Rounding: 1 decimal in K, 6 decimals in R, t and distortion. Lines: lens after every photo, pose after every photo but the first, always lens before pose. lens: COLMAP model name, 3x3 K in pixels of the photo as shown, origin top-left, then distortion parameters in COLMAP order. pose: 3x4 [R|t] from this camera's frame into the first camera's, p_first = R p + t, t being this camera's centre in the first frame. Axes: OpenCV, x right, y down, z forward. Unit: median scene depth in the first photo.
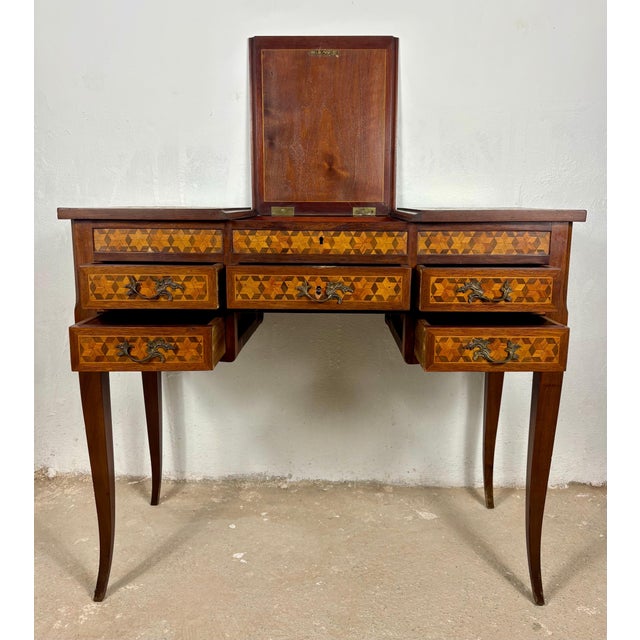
lens RADIAL K [[588.8, 0, 321.0], [0, 588.8, 309.4], [0, 0, 1]] dist [0.116926, -0.291237]
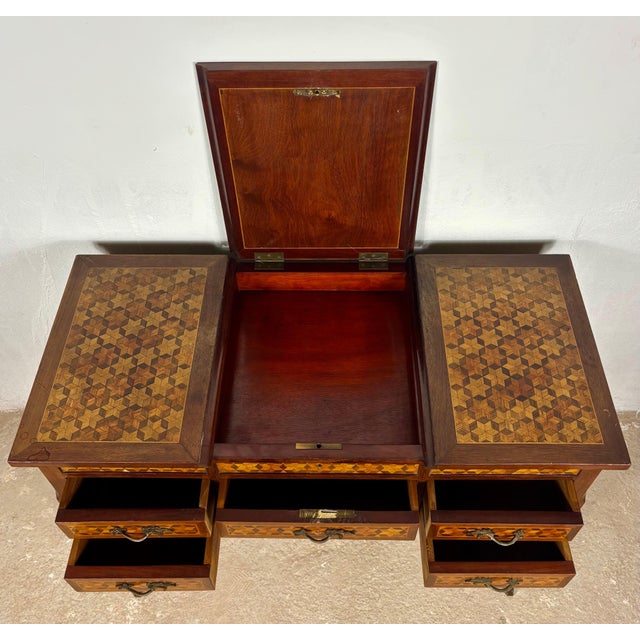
lens RADIAL K [[667.9, 0, 327.0], [0, 667.9, 271.0], [0, 0, 1]] dist [0.085182, -0.269261]
pose [[0.999855, -0.017019, -0.001024, 0.015164], [0.013725, 0.767771, 0.640577, -0.865549], [-0.010116, -0.640498, 0.767893, 0.381988]]
